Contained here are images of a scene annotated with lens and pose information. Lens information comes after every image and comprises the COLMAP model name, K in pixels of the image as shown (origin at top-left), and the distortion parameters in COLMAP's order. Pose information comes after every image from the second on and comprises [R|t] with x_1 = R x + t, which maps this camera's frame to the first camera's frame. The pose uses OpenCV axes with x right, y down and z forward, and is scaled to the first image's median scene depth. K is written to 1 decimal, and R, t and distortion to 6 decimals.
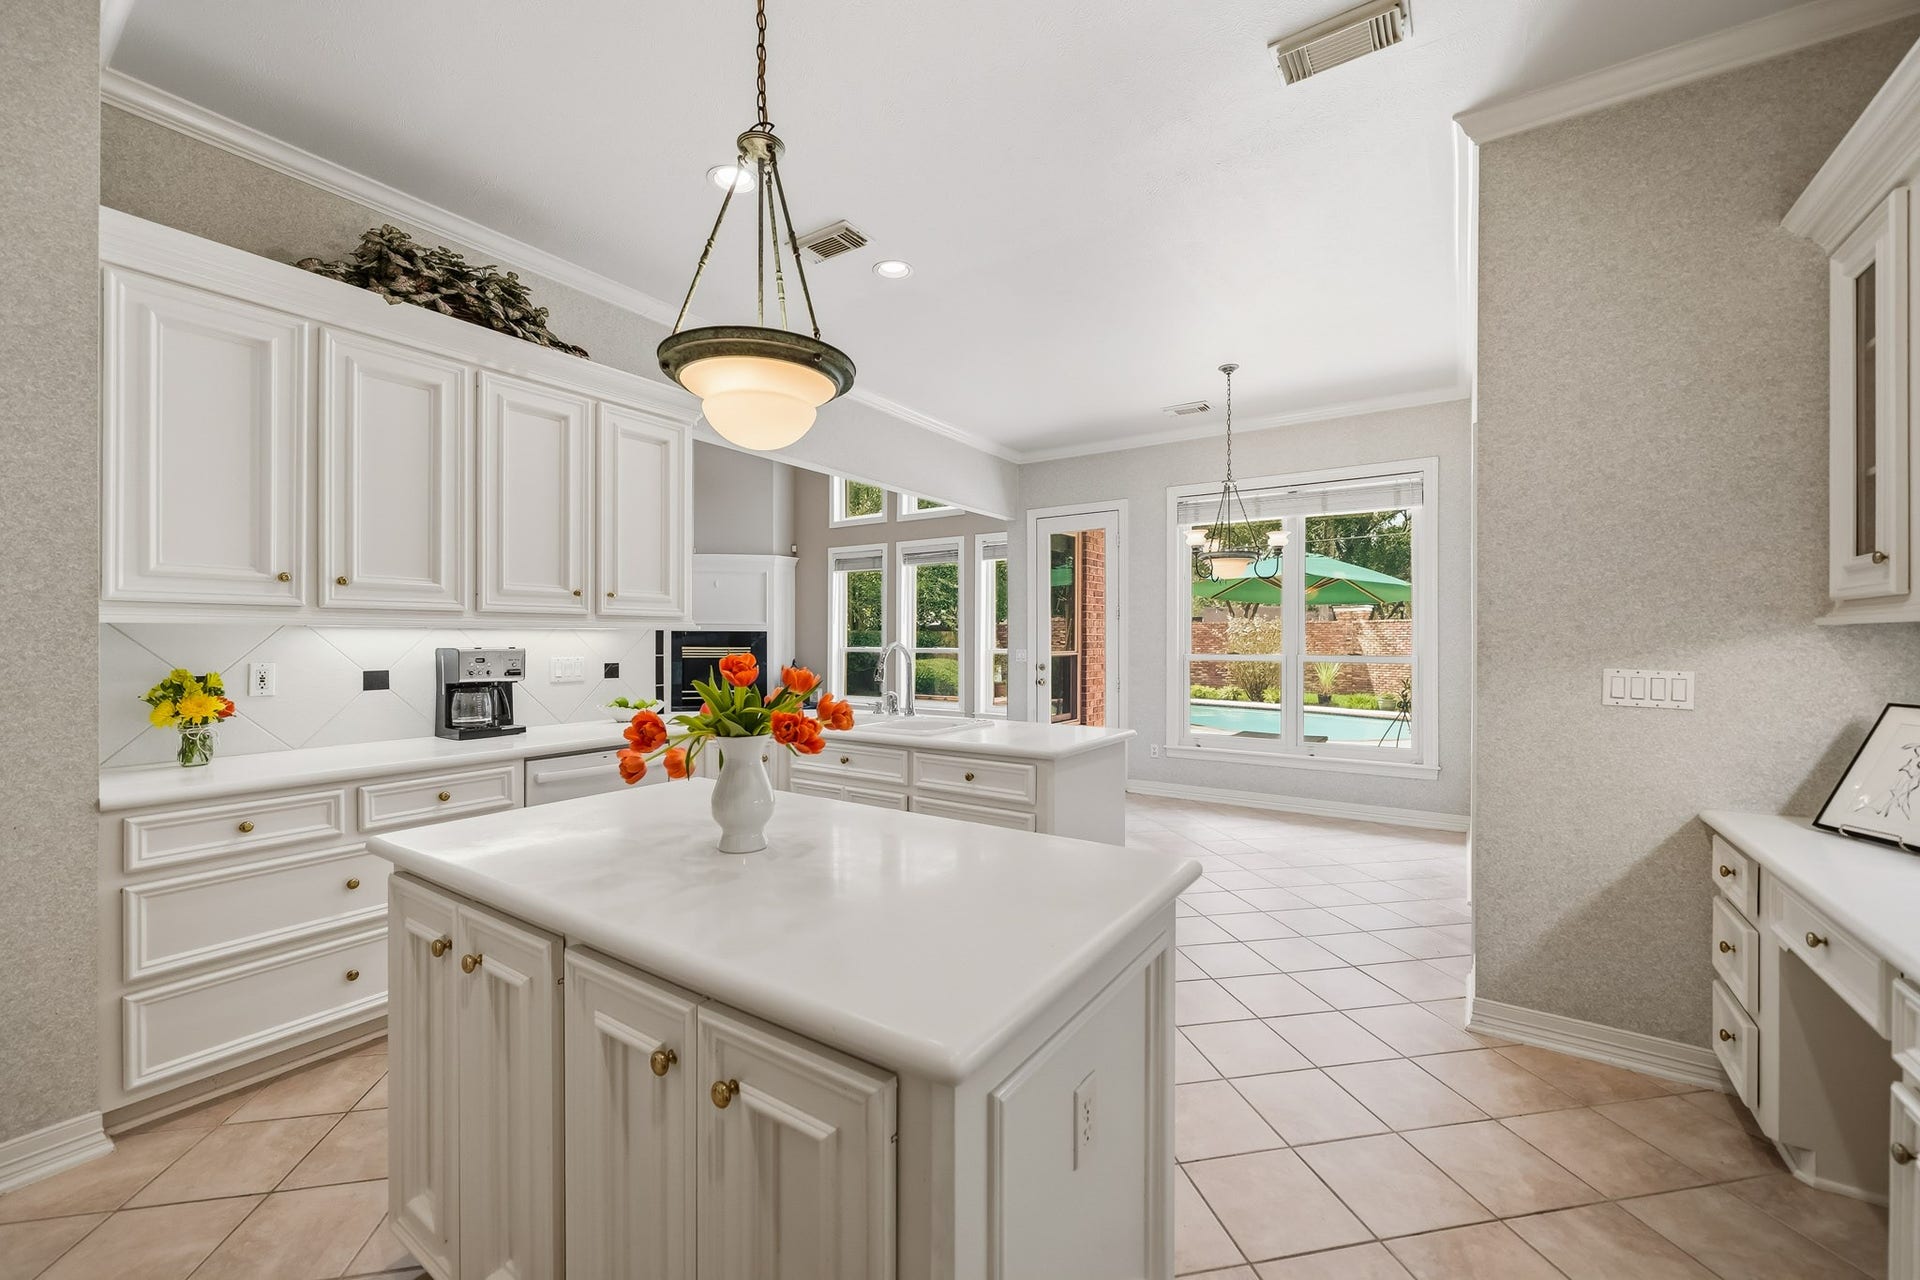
lens RADIAL K [[756.8, 0, 962.3], [0, 756.8, 641.1], [0, 0, 1]] dist [0.001731, 0.000055]
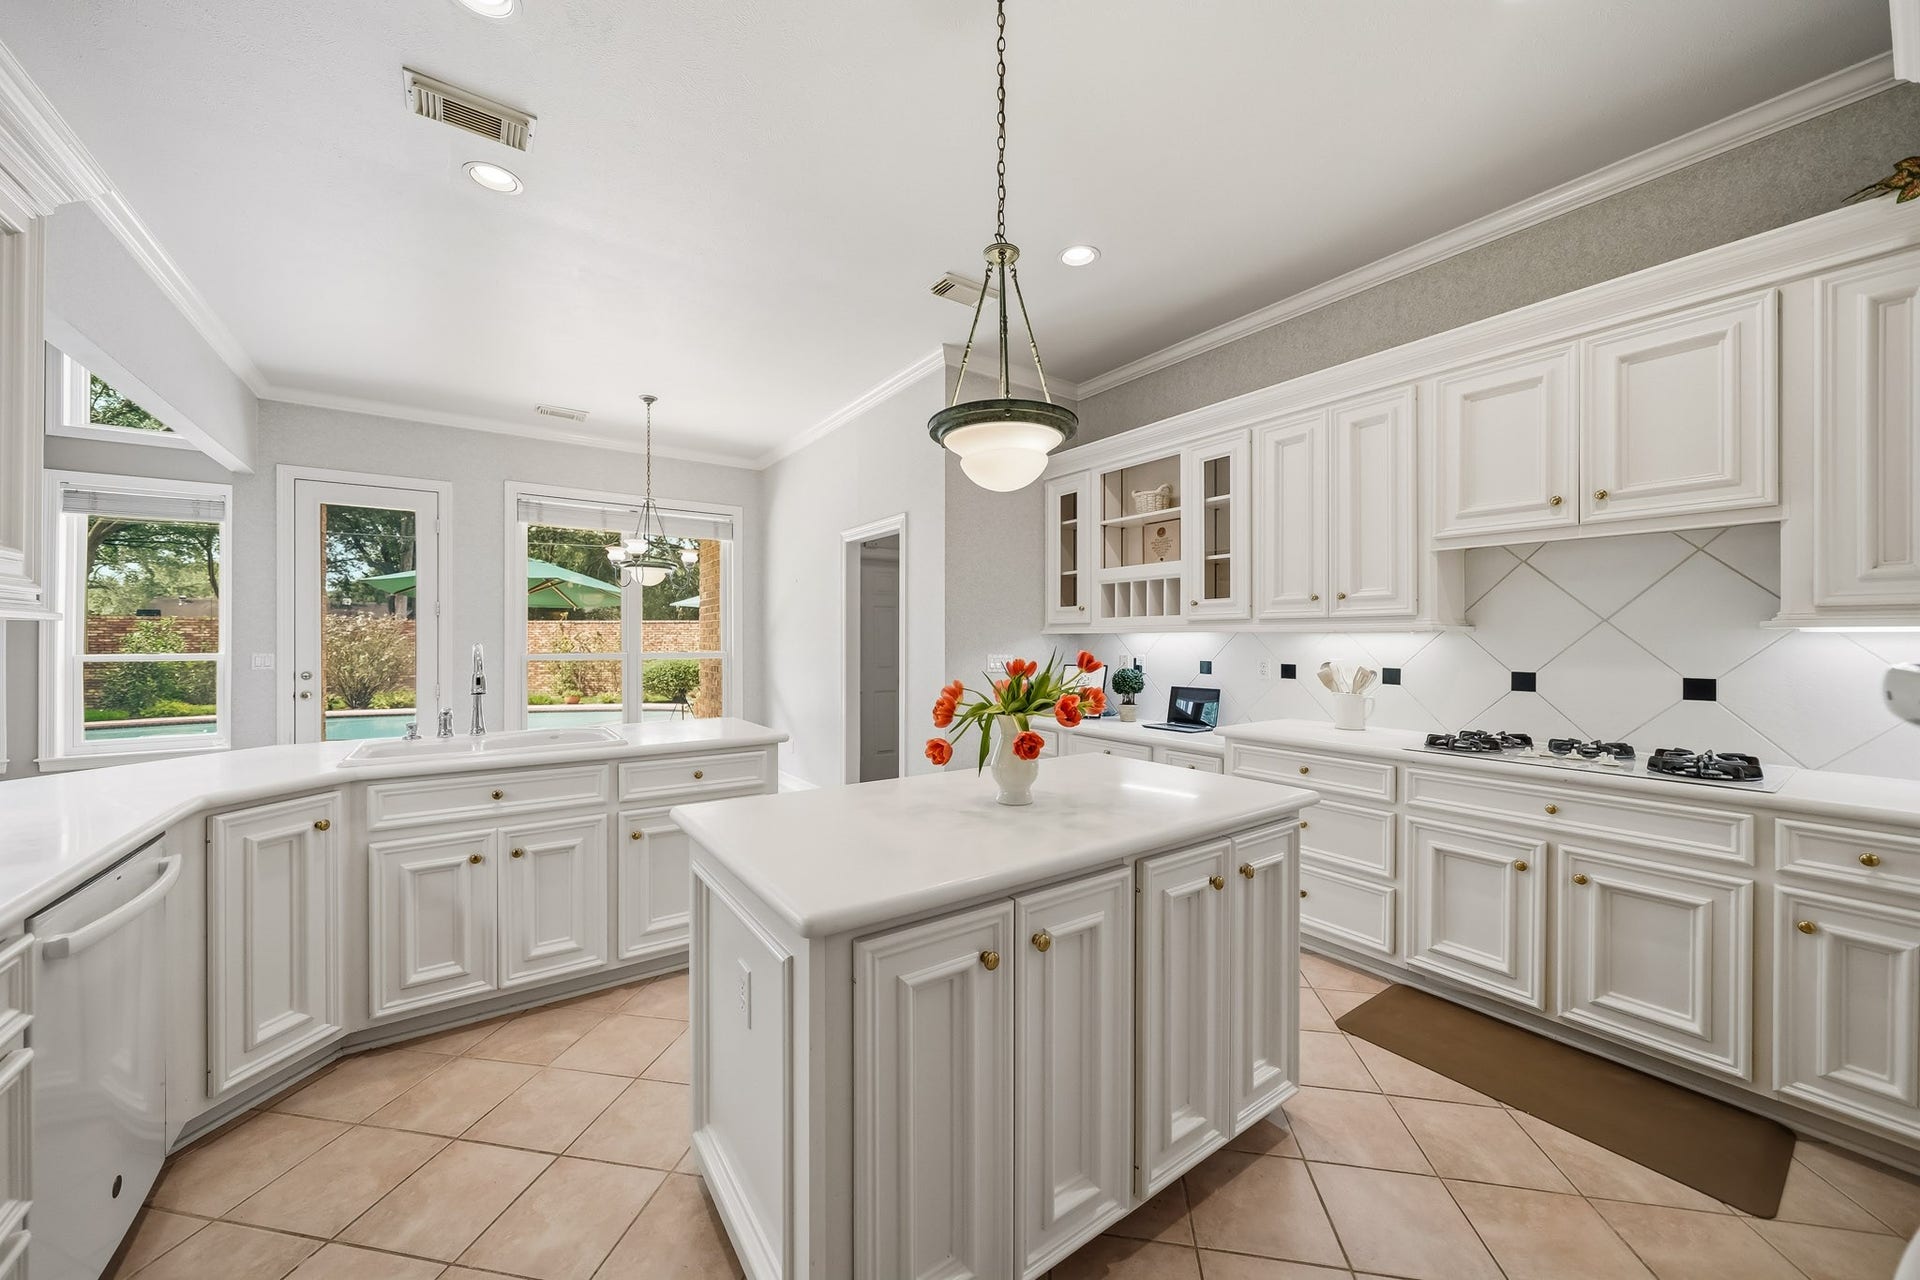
lens RADIAL K [[690.2, 0, 948.7], [0, 690.2, 639.8], [0, 0, 1]] dist [-0.000266, 0.000128]
pose [[0.354318, 0.000325, 0.935125, -0.334774], [0.001375, 0.999999, -0.000869, -0.000300], [-0.935124, 0.001593, 0.354317, 0.162239]]
